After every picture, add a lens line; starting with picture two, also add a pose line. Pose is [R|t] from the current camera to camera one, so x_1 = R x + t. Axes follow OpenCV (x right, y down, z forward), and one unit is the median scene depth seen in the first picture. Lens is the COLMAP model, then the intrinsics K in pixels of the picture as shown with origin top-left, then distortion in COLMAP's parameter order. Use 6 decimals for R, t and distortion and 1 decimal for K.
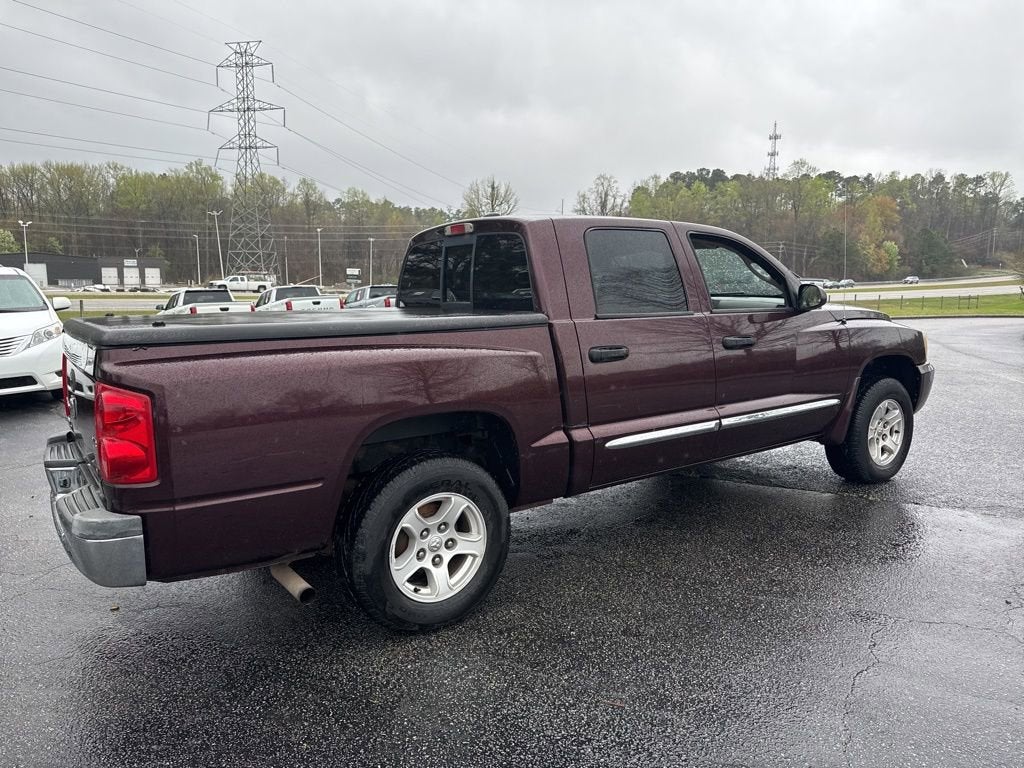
lens RADIAL K [[740.6, 0, 512.0], [0, 740.6, 384.0], [0, 0, 1]] dist [0.097594, -0.114407]
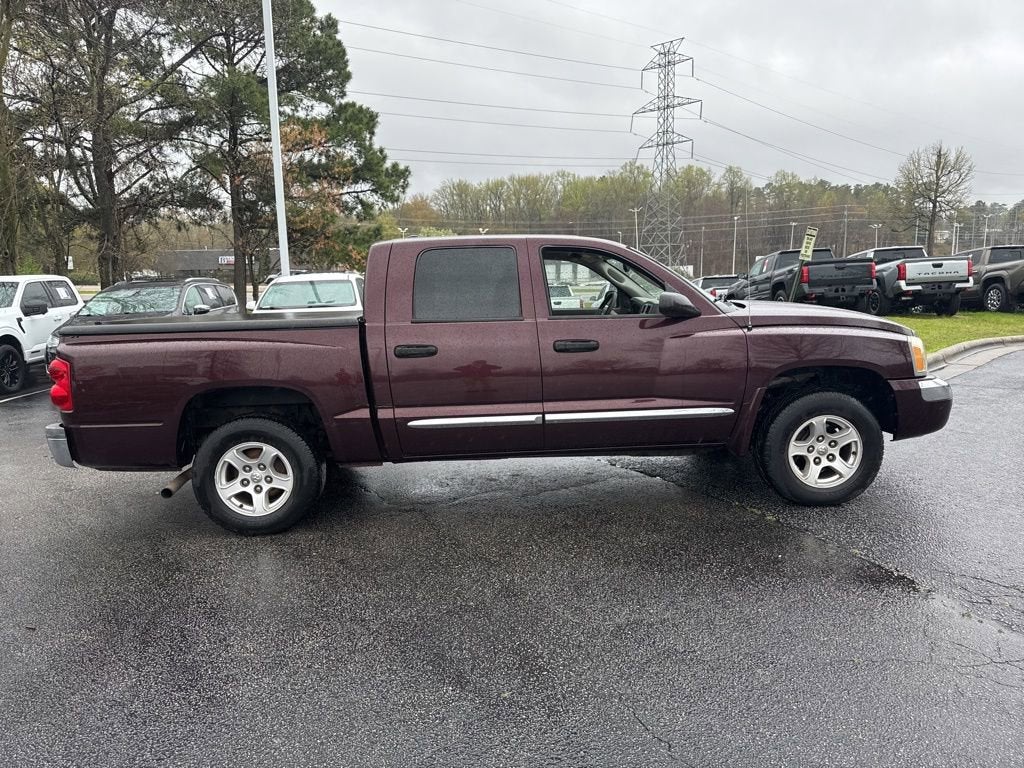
lens RADIAL K [[776.1, 0, 510.0], [0, 776.1, 376.7], [0, 0, 1]] dist [0.061362, -0.077900]
pose [[0.826094, 0.055022, -0.560840, 0.880059], [-0.055110, 0.998339, 0.016769, -0.025188], [0.560832, 0.017055, 0.827754, 0.013935]]
